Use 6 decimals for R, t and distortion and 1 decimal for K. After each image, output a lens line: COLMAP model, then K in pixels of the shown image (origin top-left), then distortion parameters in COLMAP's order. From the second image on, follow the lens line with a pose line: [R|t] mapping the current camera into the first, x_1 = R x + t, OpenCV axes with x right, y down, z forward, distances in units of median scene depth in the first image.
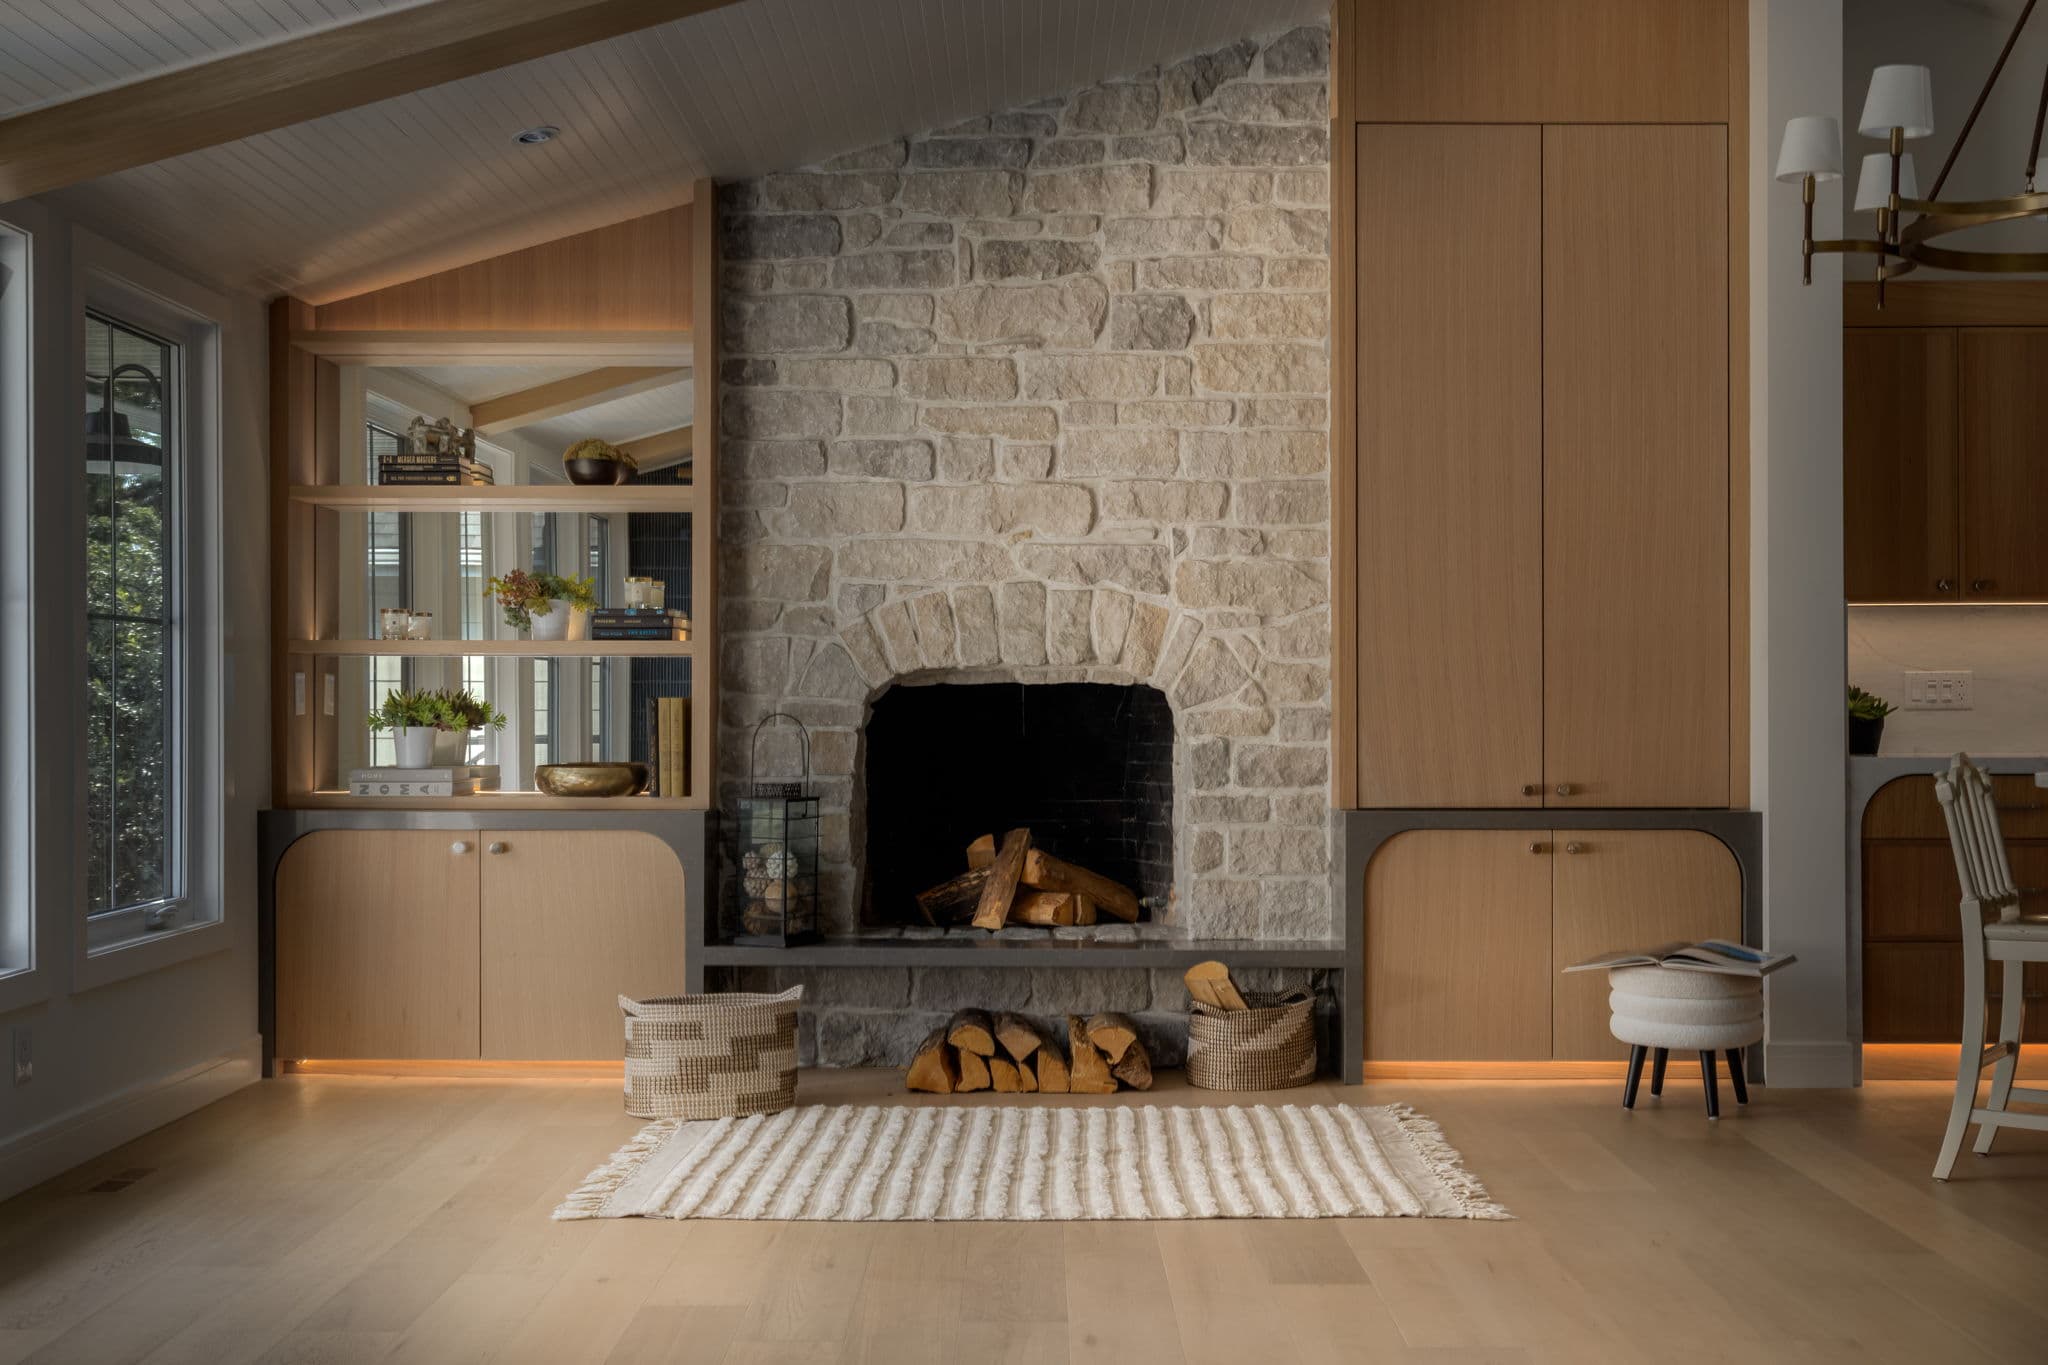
lens RADIAL K [[2273.0, 0, 1023.7], [0, 2273.0, 683.3], [0, 0, 1]] dist [0.022045, 0.000000]
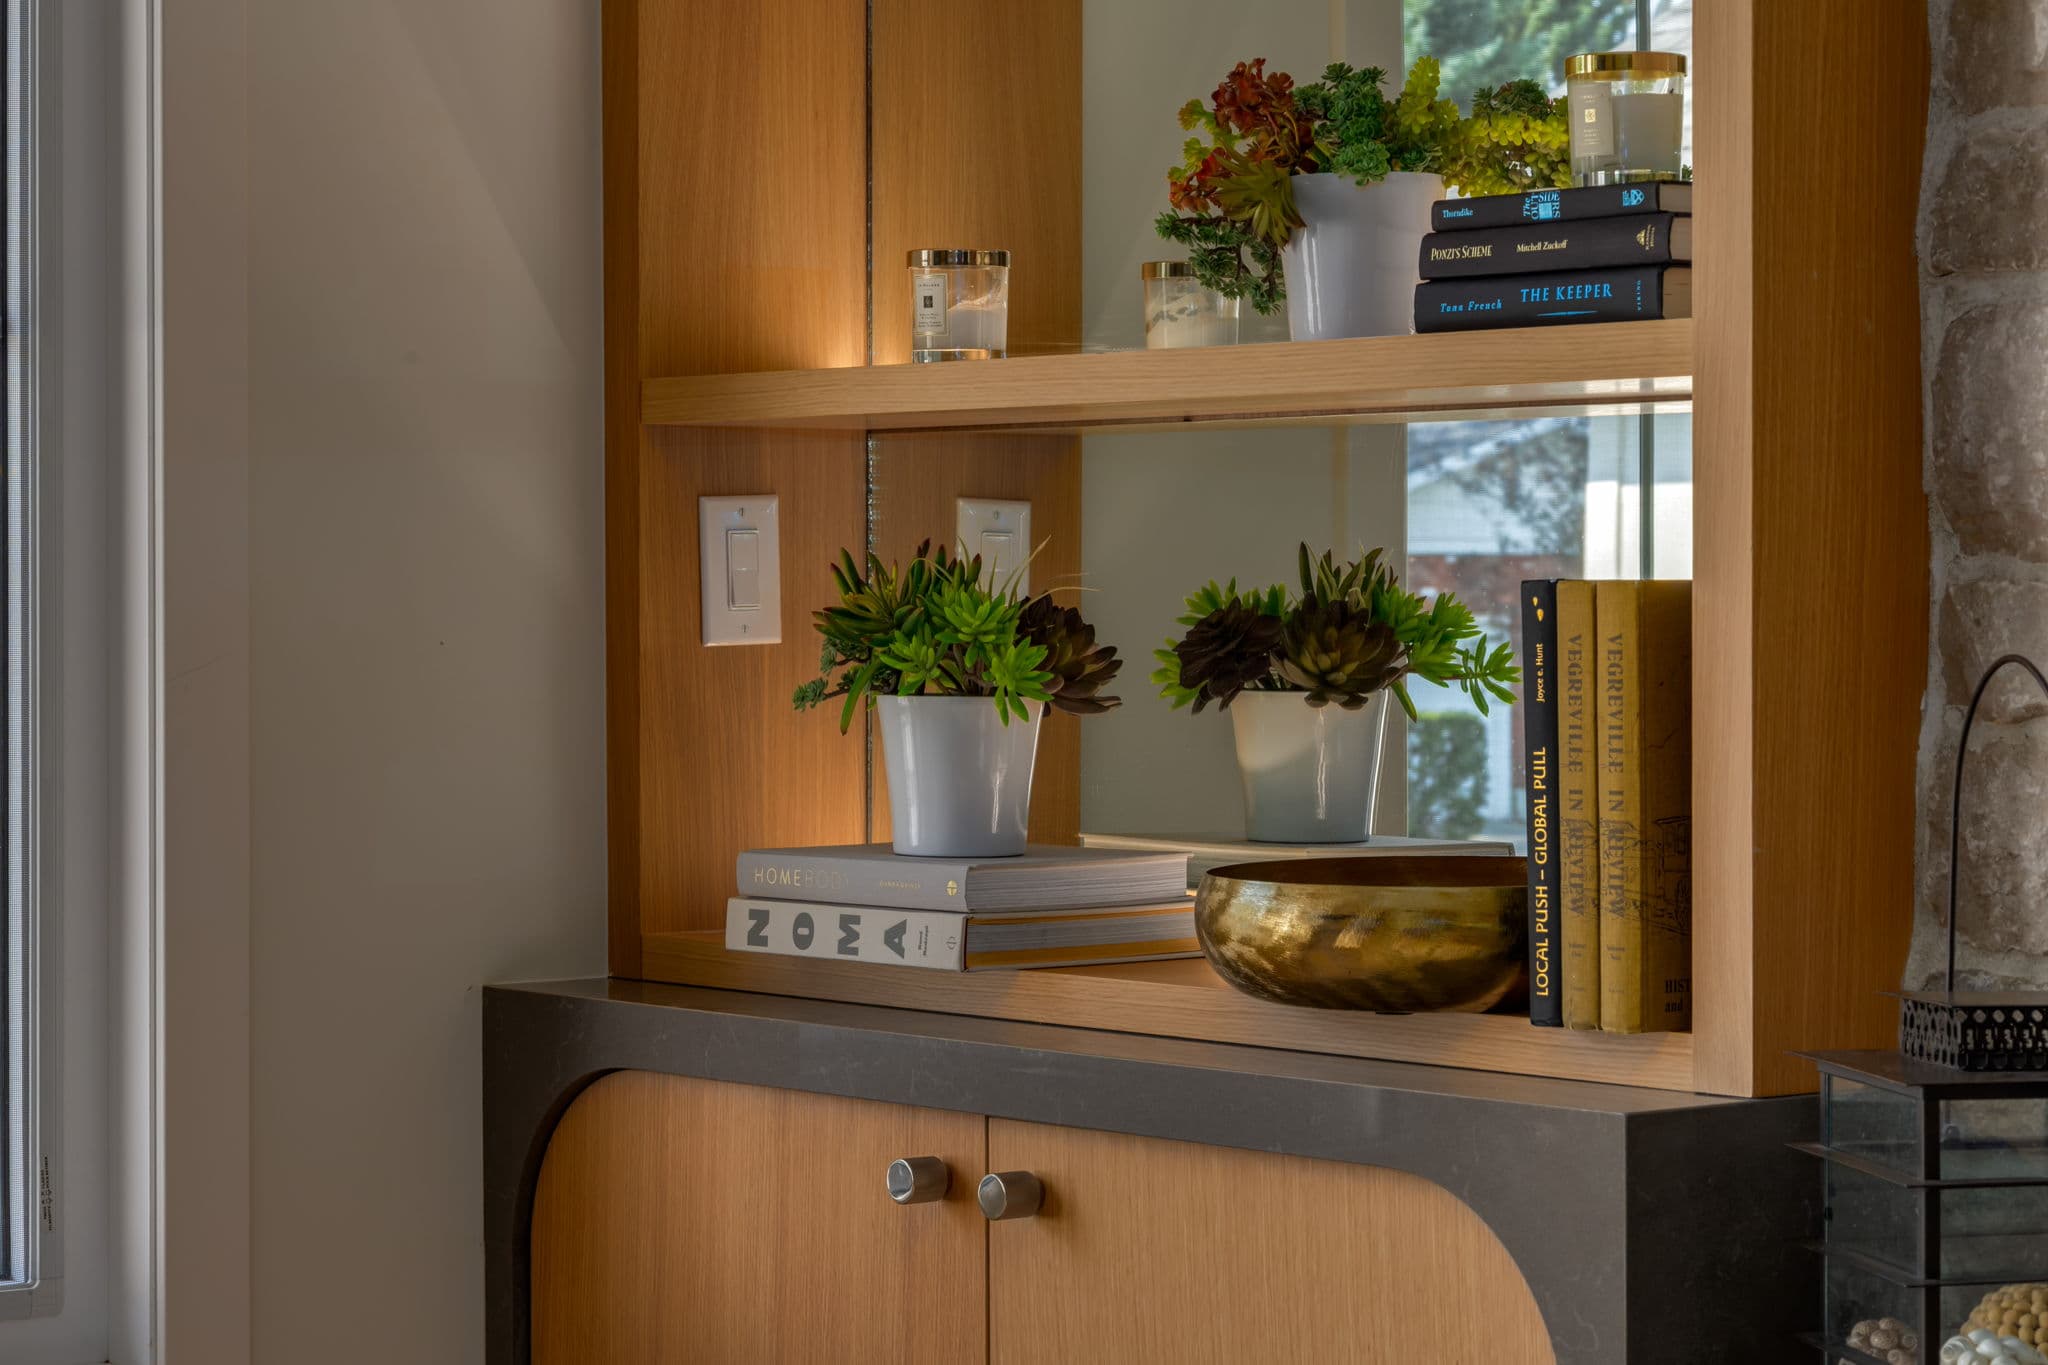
lens RADIAL K [[4992.5, 0, 1023.7], [0, 4992.5, 681.4], [0, 0, 1]] dist [-0.419152, 0.000000]
pose [[0.646985, 0.014354, -0.762368, 0.170631], [0.007961, 0.999641, 0.025577, 0.003288], [0.762461, -0.022618, 0.646638, 0.632273]]
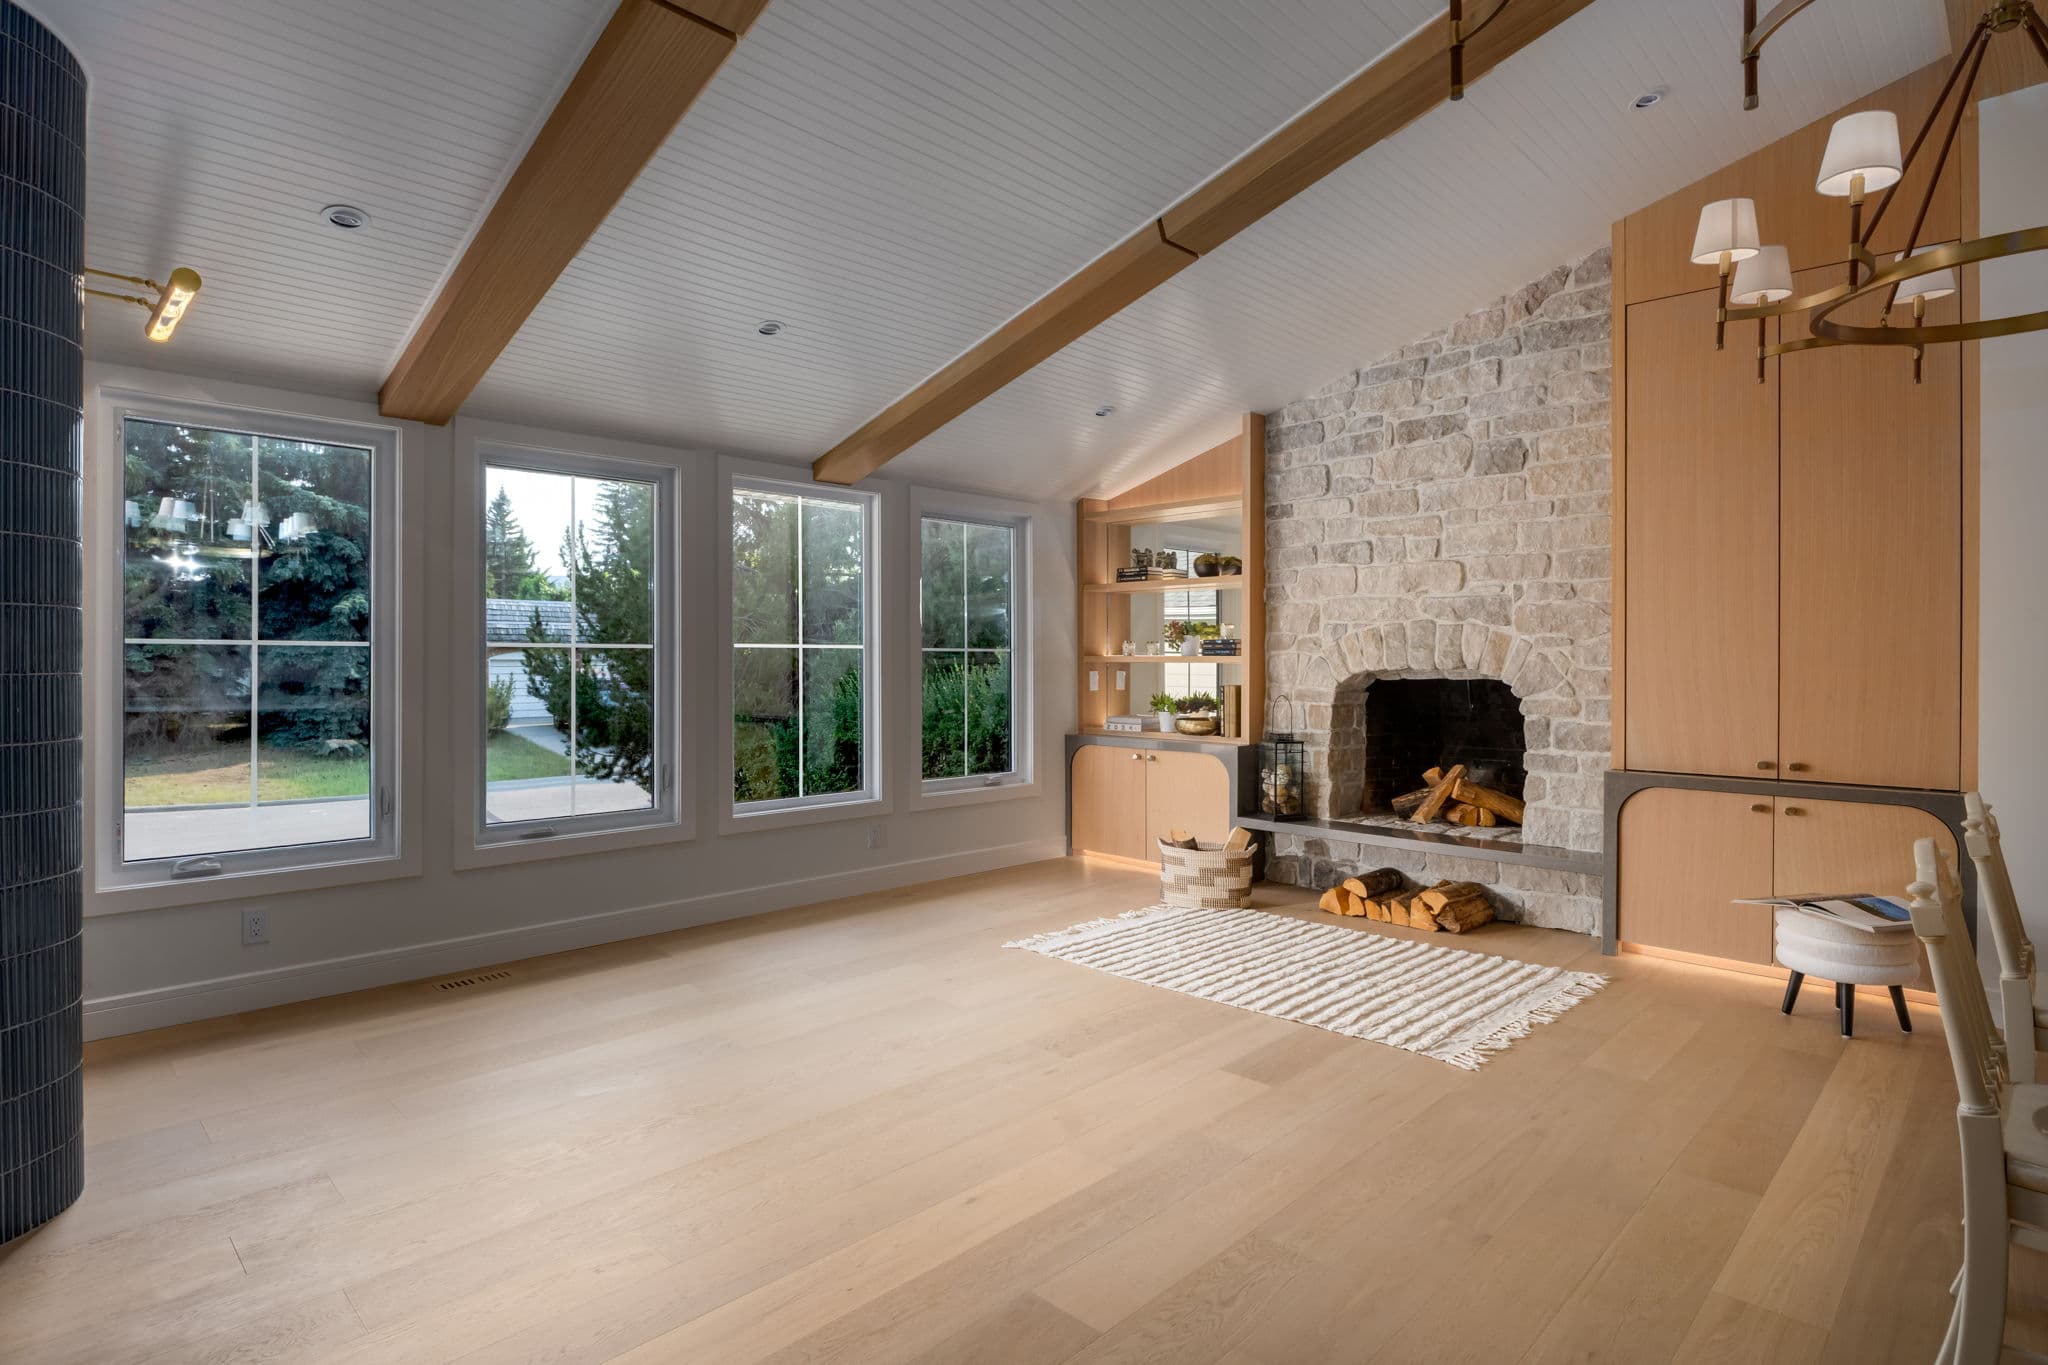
lens RADIAL K [[1033.1, 0, 1022.1], [0, 1033.1, 662.9], [0, 0, 1]] dist [-0.023251, -0.000772]
pose [[0.718434, 0.003312, -0.695588, 0.319241], [0.002747, 0.999967, 0.007599, -0.019664], [0.695590, -0.007370, 0.718401, 0.243460]]
